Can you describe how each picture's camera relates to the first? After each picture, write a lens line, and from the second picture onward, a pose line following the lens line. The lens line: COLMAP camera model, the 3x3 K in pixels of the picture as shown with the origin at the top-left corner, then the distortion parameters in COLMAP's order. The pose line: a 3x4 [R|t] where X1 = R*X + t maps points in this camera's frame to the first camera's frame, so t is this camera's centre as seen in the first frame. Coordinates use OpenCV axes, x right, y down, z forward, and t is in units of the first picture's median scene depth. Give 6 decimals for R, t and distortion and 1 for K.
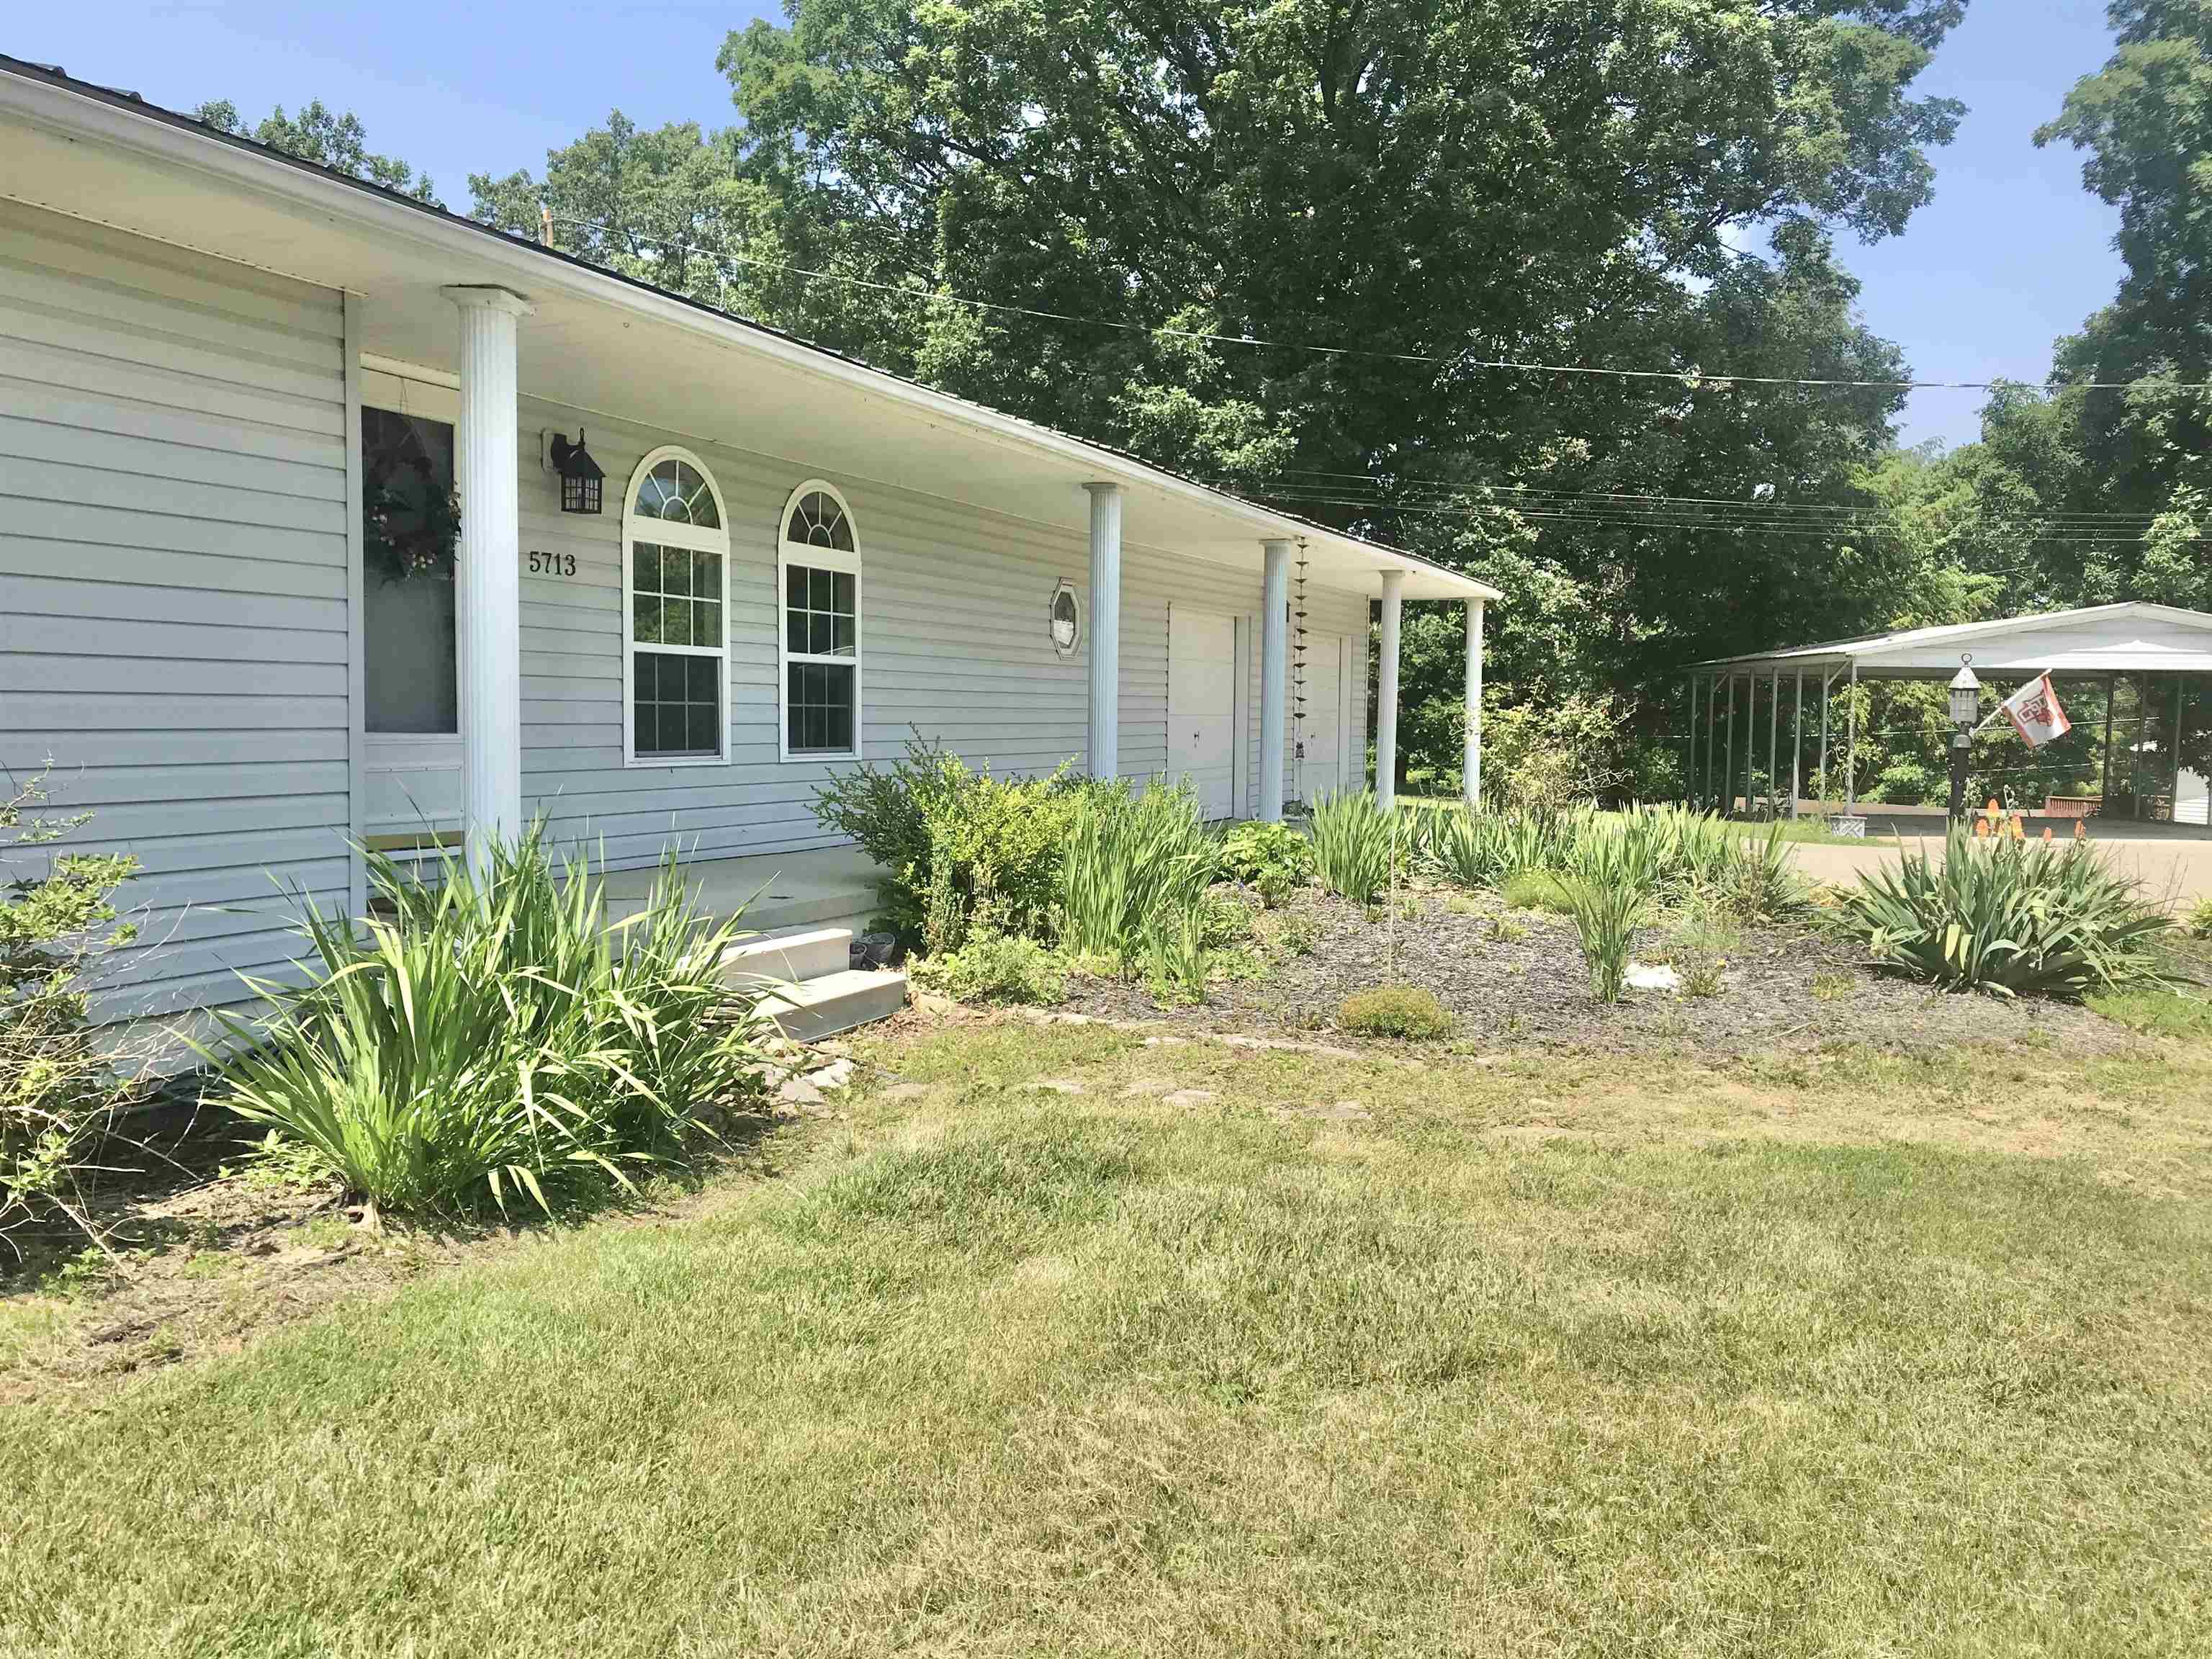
lens RADIAL K [[1897.4, 0, 1123.3], [0, 1897.4, 819.5], [0, 0, 1]] dist [0.125130, -0.332994]
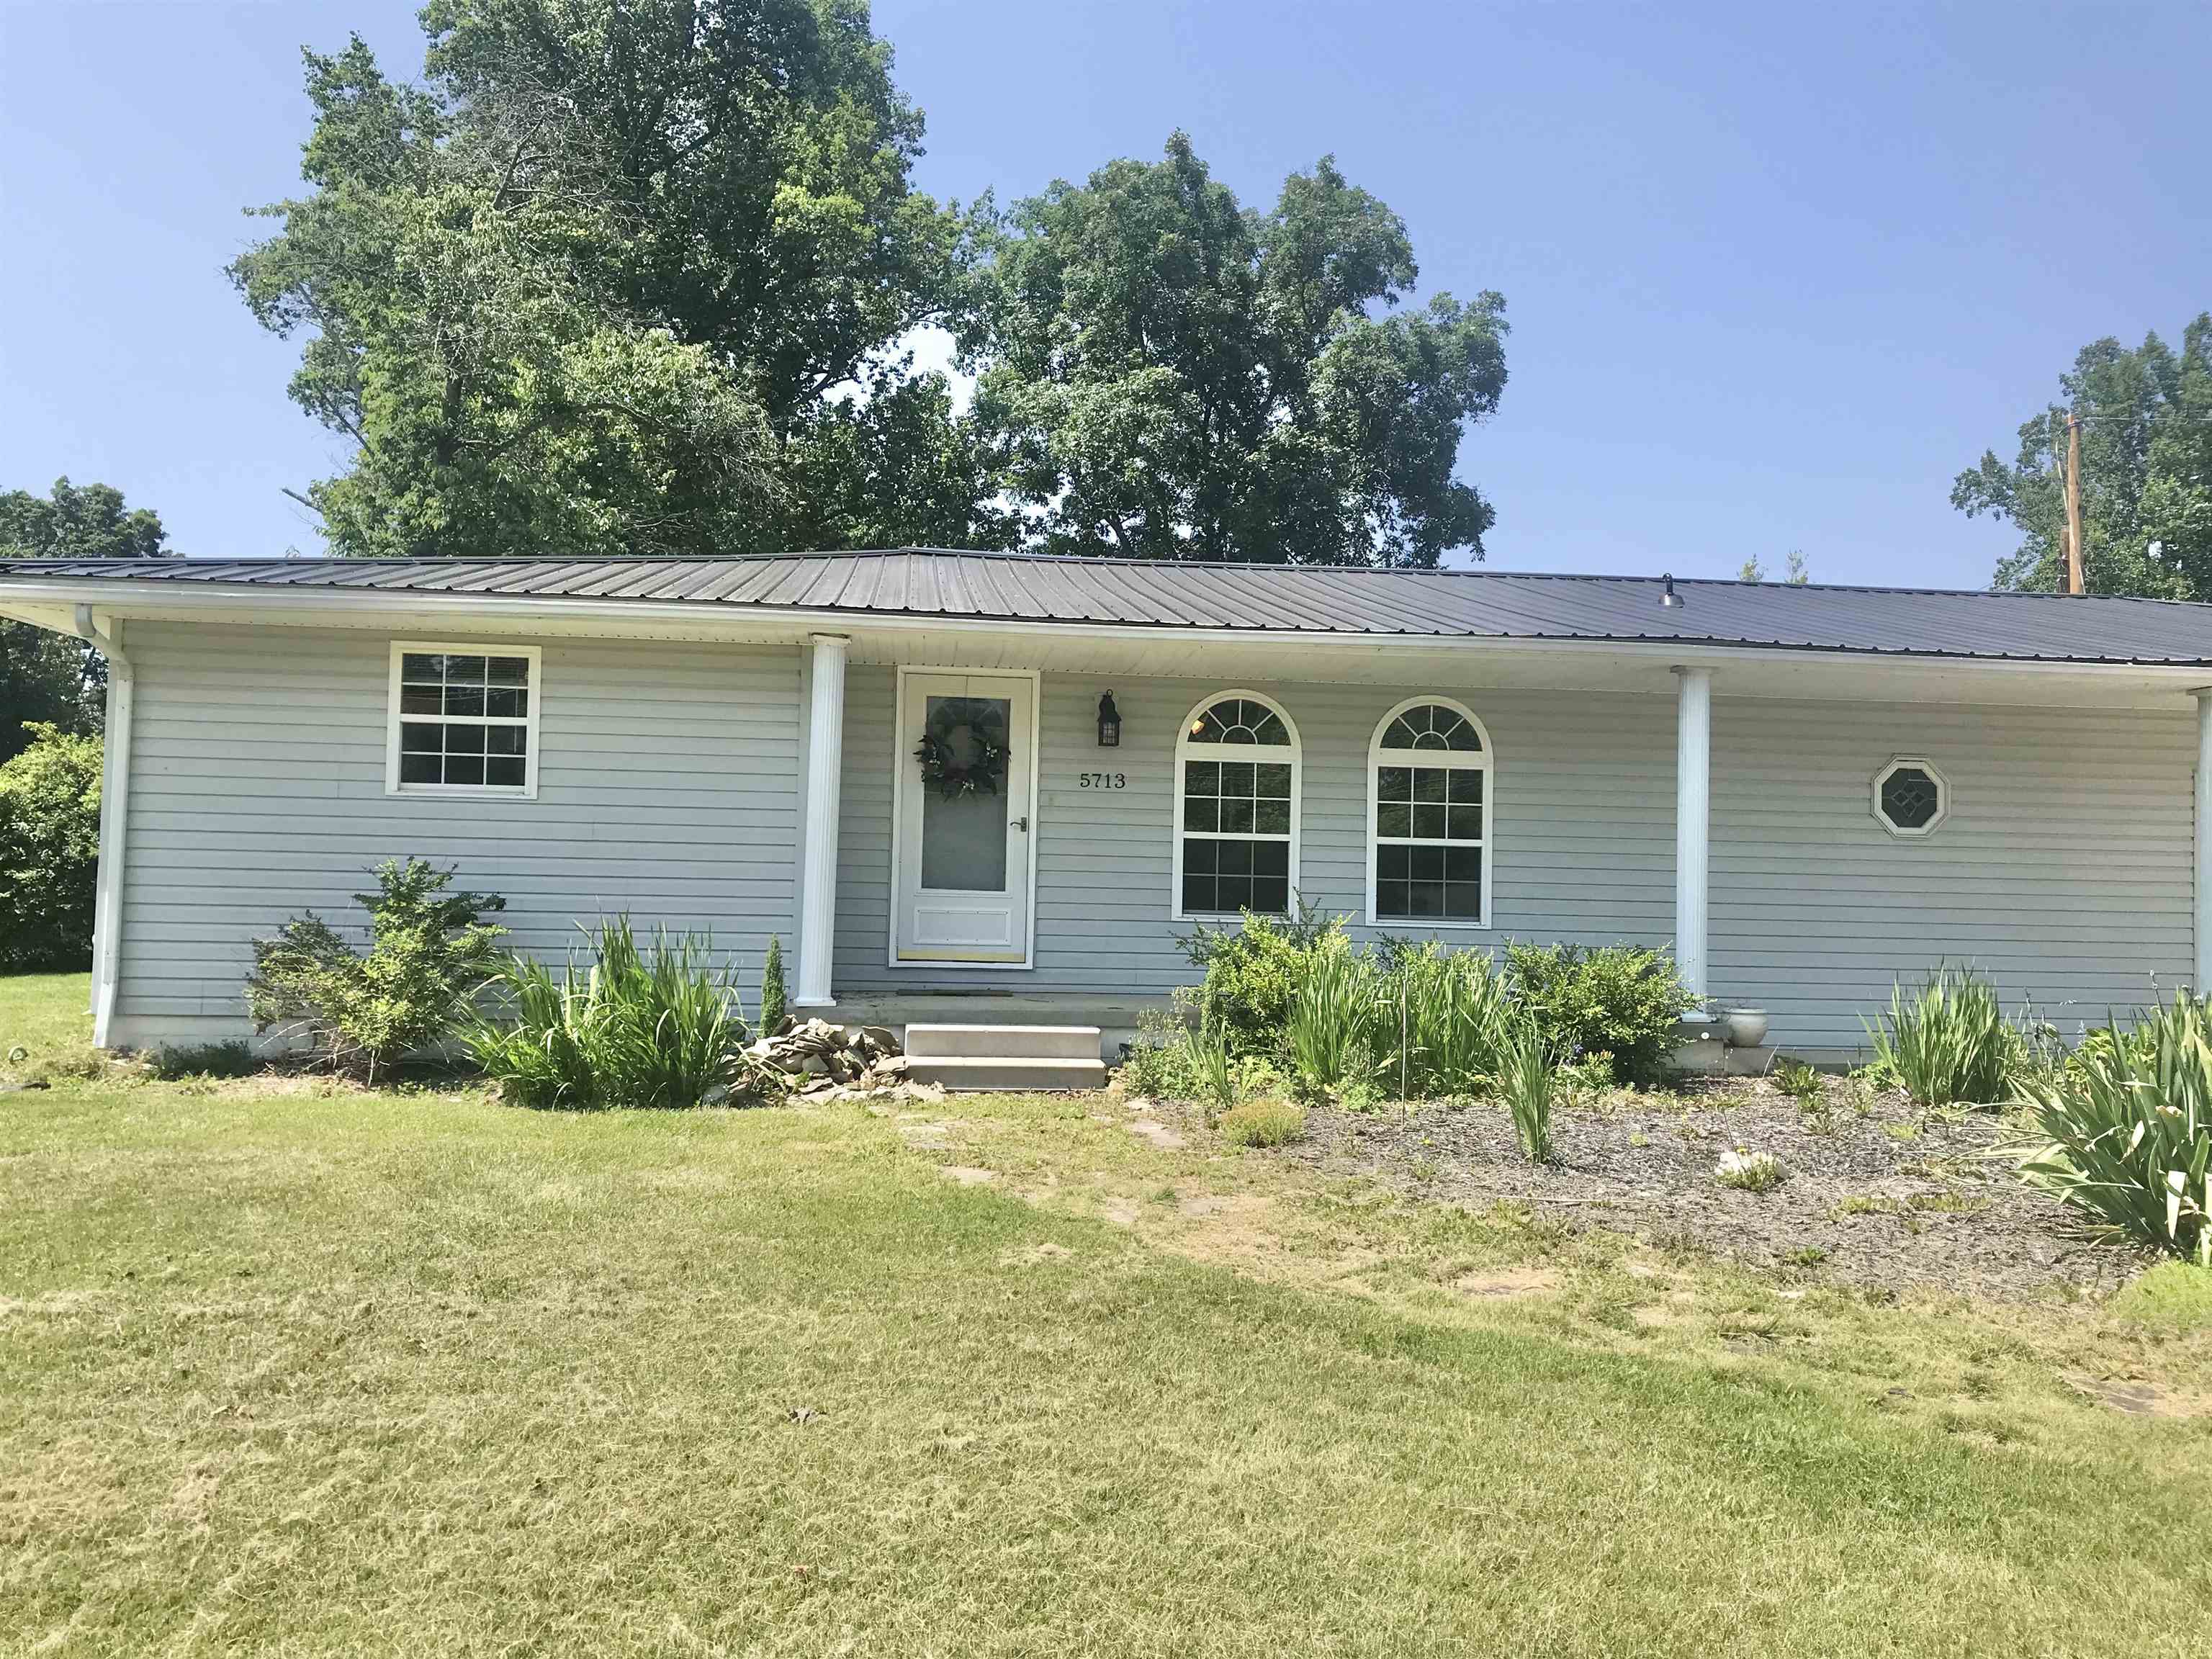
lens RADIAL K [[1909.5, 0, 1106.0], [0, 1909.5, 829.5], [0, 0, 1]] dist [0.085025, -0.107243]
pose [[0.485402, -0.046550, -0.873051, 0.772396], [-0.062721, 0.994155, -0.087879, 0.026485], [0.872039, 0.097416, 0.479645, 0.228955]]
